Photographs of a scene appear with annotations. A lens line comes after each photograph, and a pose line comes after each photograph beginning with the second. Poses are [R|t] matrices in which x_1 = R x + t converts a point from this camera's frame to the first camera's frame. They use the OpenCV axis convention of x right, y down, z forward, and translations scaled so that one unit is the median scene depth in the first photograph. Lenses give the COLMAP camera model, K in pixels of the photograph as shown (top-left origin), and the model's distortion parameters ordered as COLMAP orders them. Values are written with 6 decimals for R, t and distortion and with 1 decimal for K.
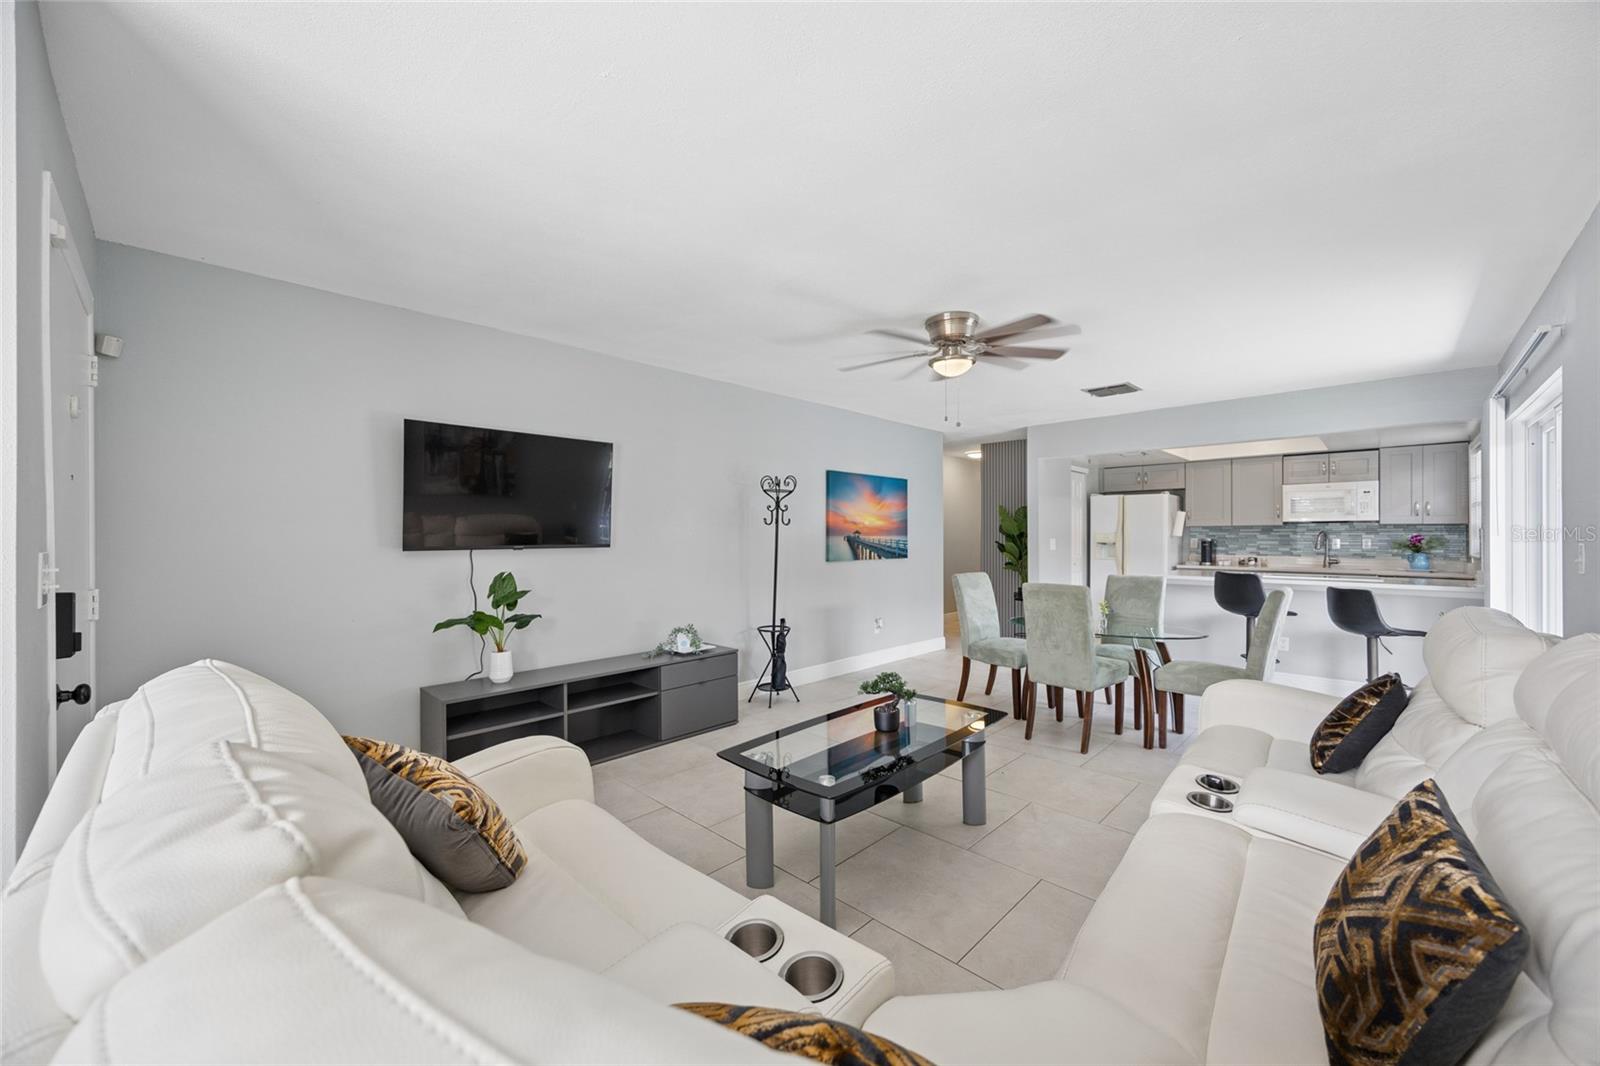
lens RADIAL K [[617.4, 0, 810.3], [0, 617.4, 534.1], [0, 0, 1]] dist [-0.002714, -0.000018]
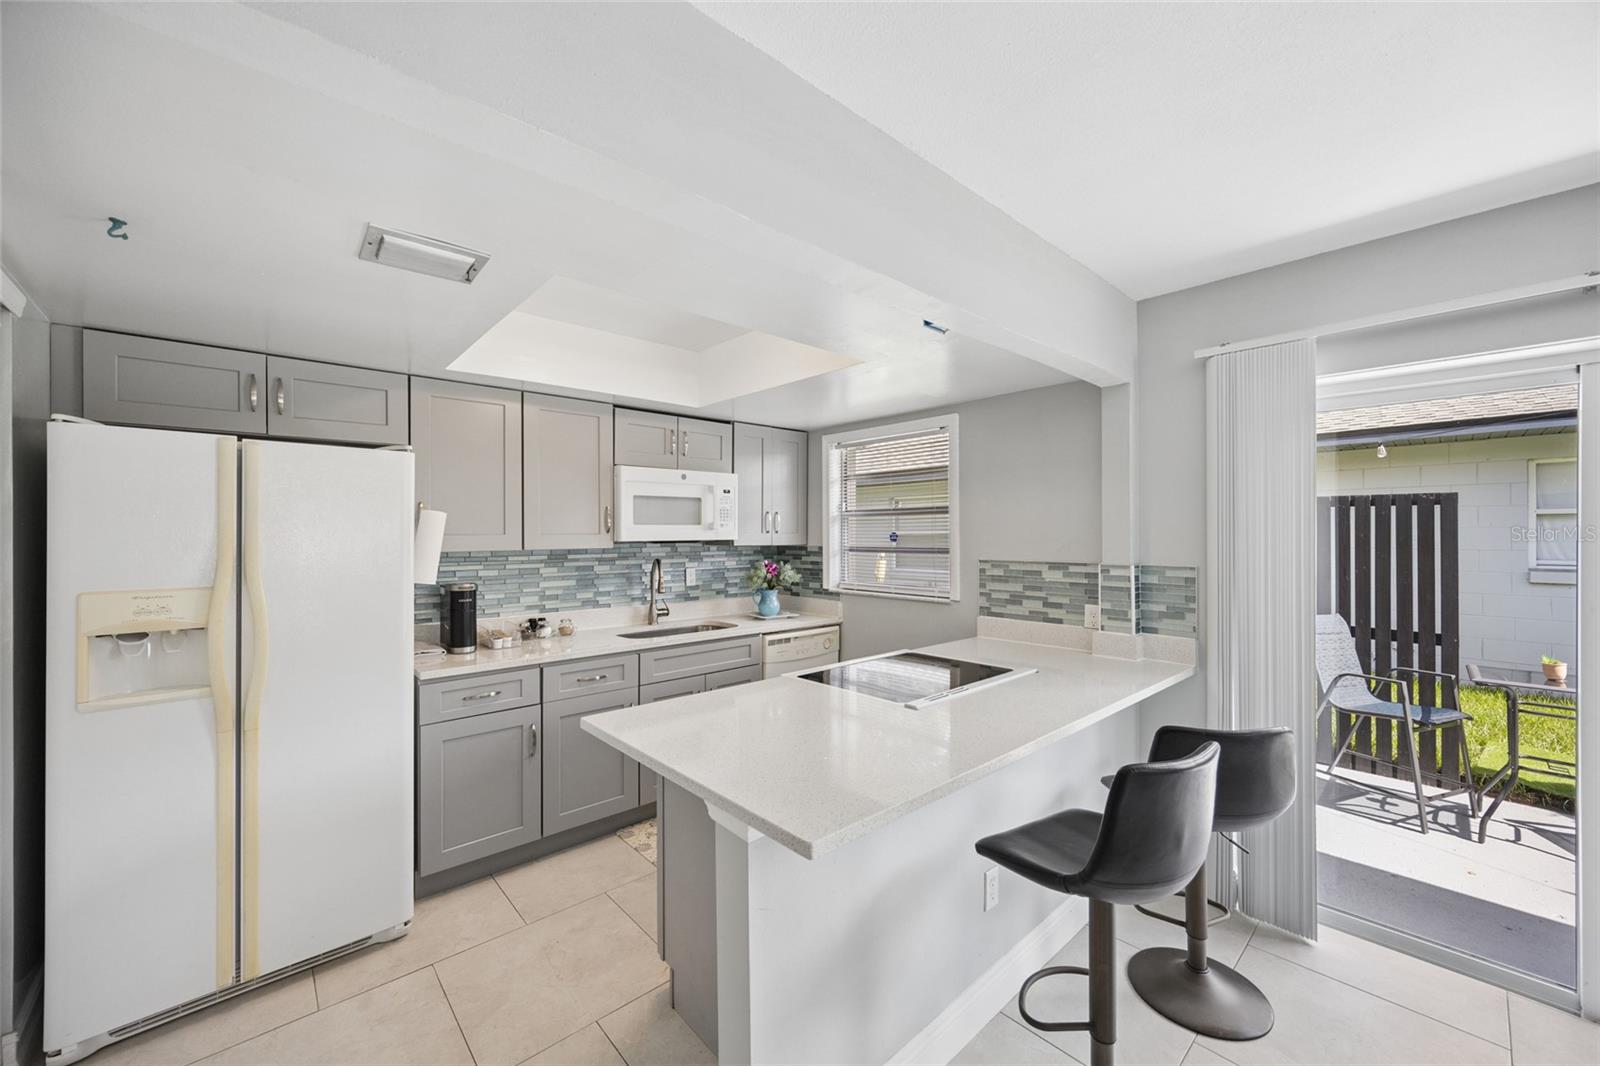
lens RADIAL K [[617.4, 0, 802.0], [0, 617.4, 532.6], [0, 0, 1]] dist [-0.002714, -0.000018]
pose [[0.078367, 0.005731, 0.996908, 0.328246], [0.002112, 0.999980, -0.005914, -0.026247], [-0.996922, 0.002569, 0.078353, 0.907999]]
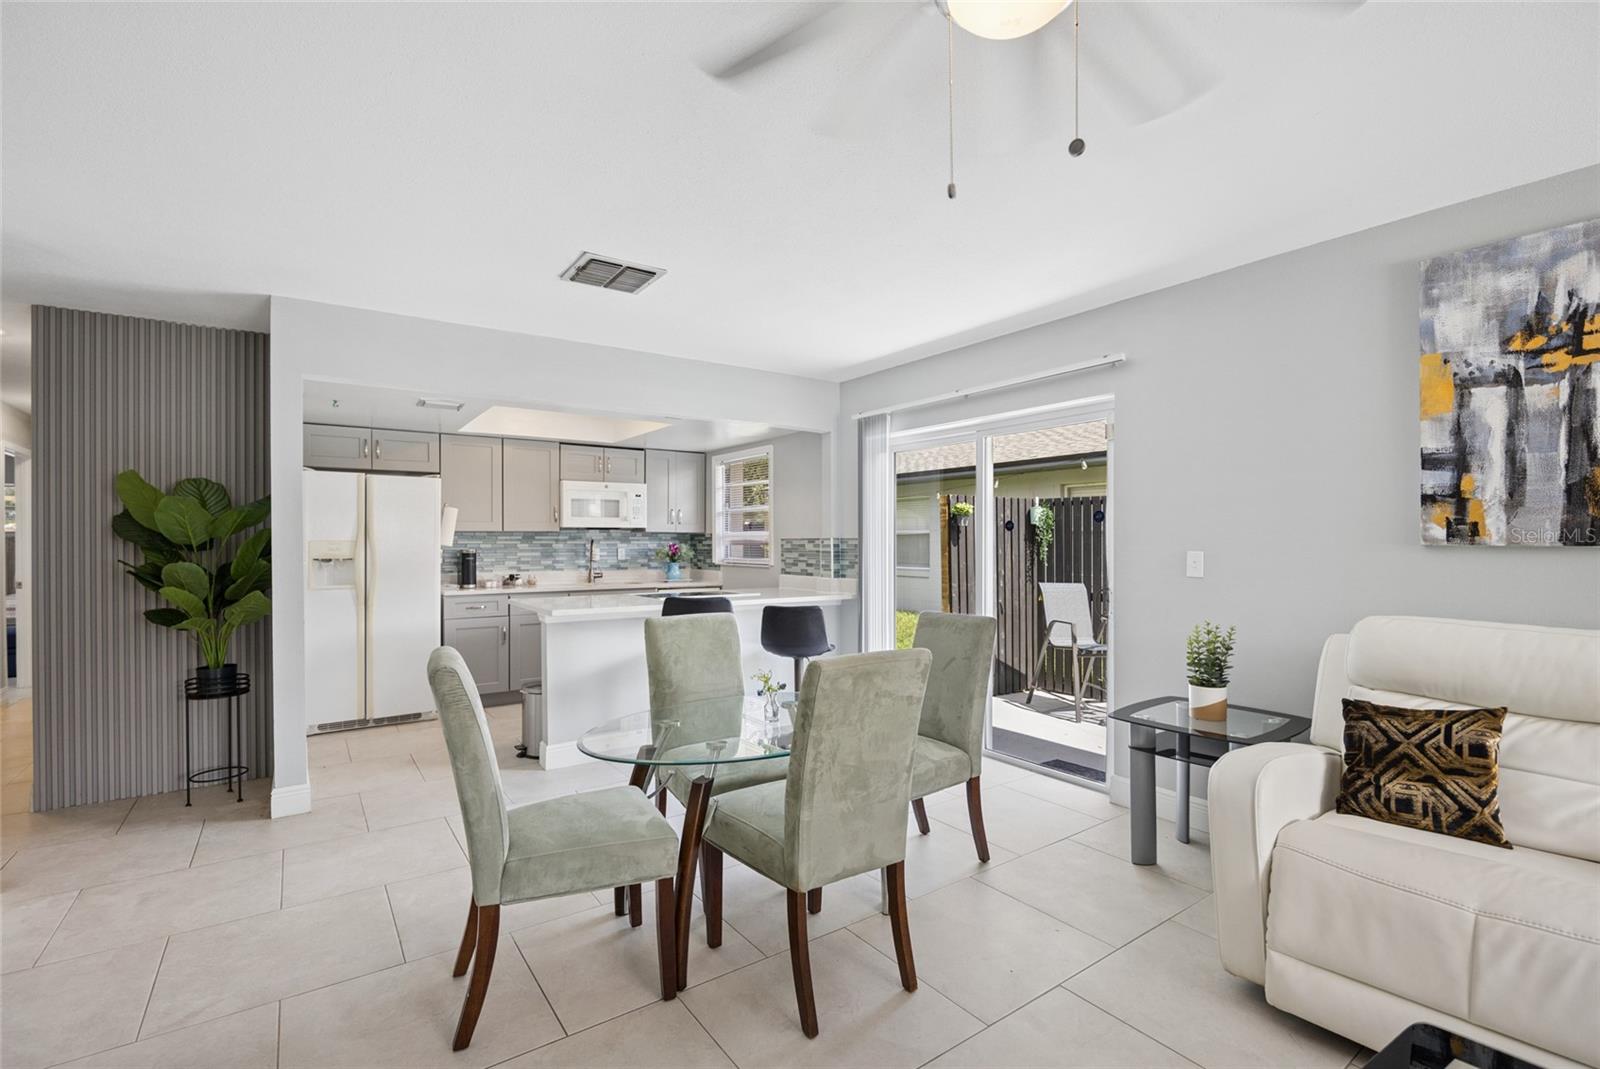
lens RADIAL K [[719.1, 0, 802.5], [0, 719.1, 540.9], [0, 0, 1]] dist [-0.005568, -0.000903]
pose [[0.197800, 0.004176, 0.980234, -0.076118], [0.000171, 0.999991, -0.004295, 0.001581], [-0.980242, 0.001017, 0.197797, 0.575670]]
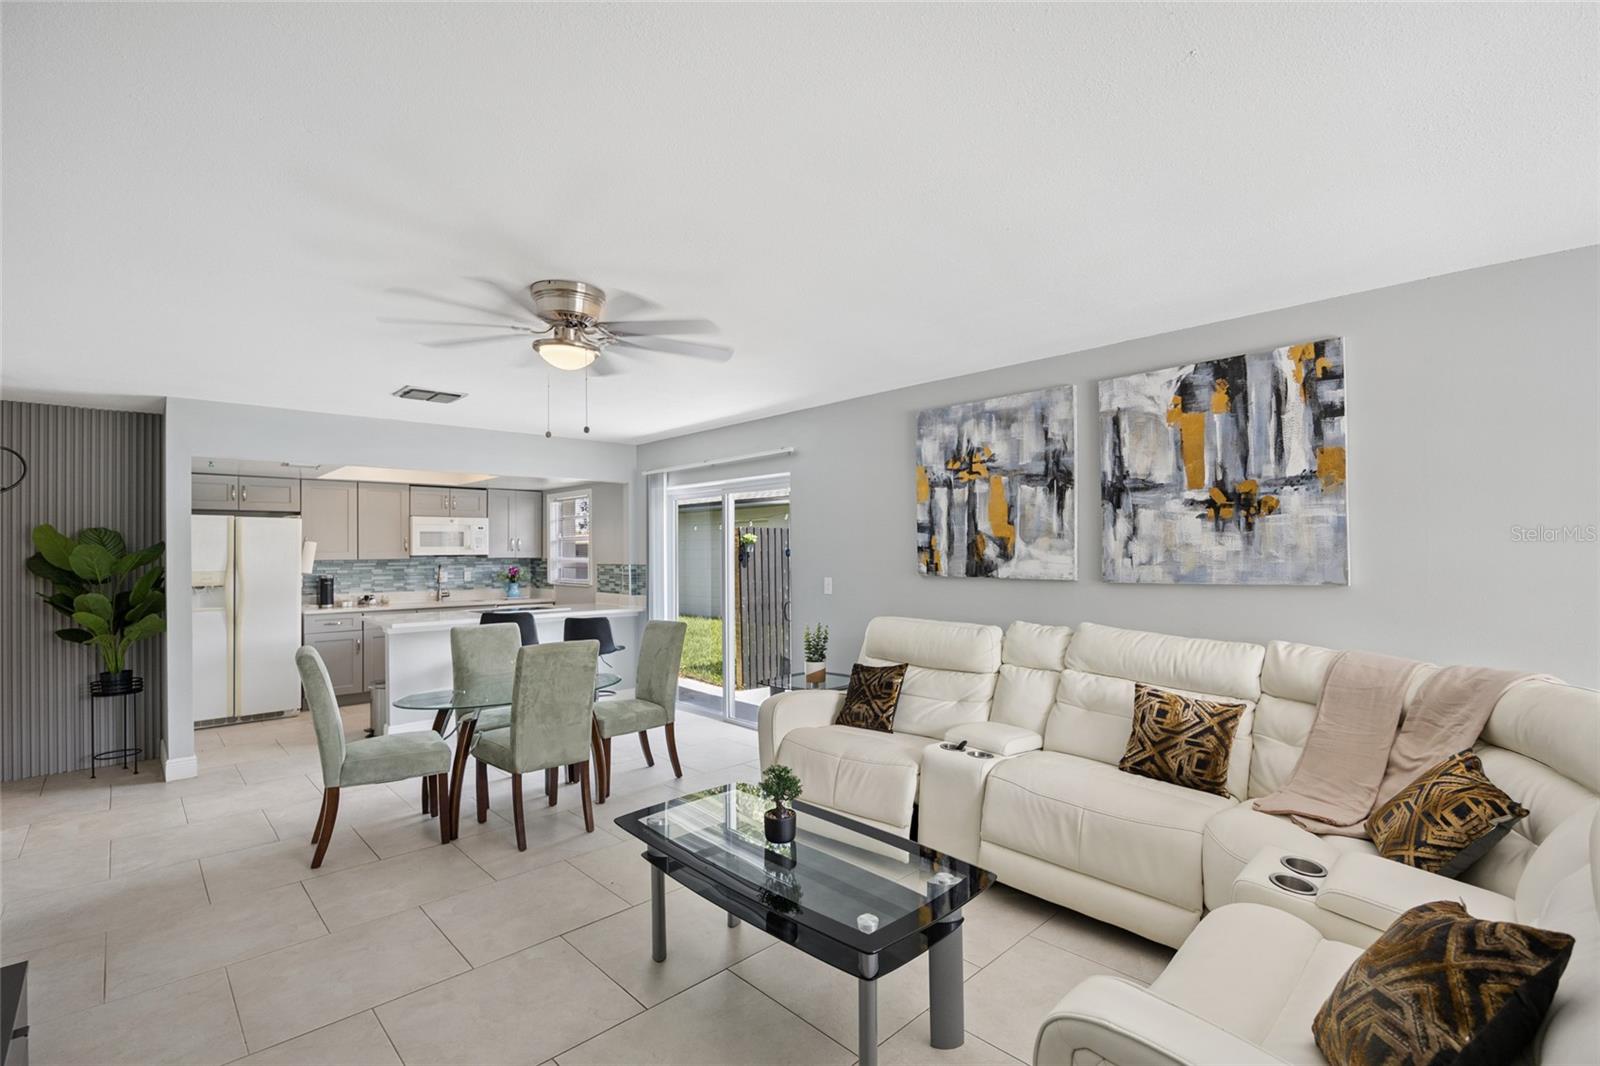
lens RADIAL K [[719.1, 0, 808.6], [0, 719.1, 541.9], [0, 0, 1]] dist [-0.005568, -0.000903]
pose [[0.047814, 0.016076, 0.998727, -0.331276], [0.006630, 0.999843, -0.016412, -0.020652], [-0.998834, 0.007406, 0.047700, 0.379484]]
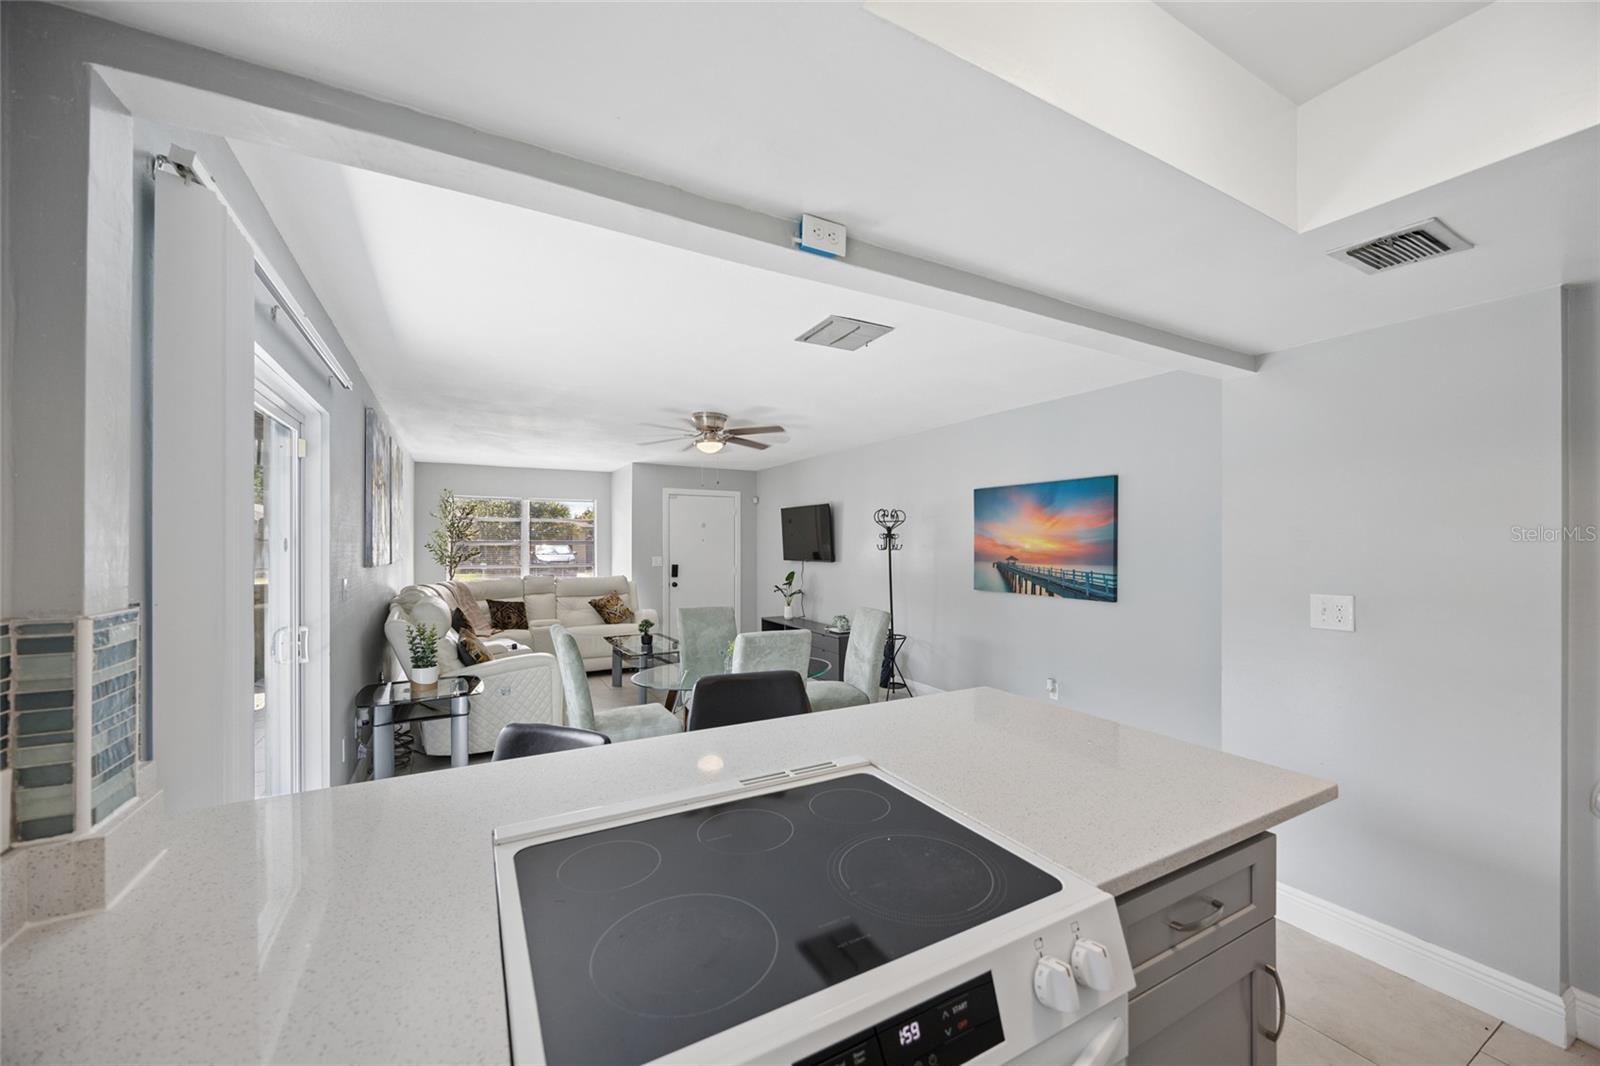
lens RADIAL K [[617.4, 0, 802.1], [0, 617.4, 542.5], [0, 0, 1]] dist [-0.002714, -0.000018]
pose [[-0.304237, -0.000360, -0.952596, 0.863913], [0.000057, 1.000000, -0.000397, -0.021669], [0.952596, -0.000175, -0.304237, 0.918099]]
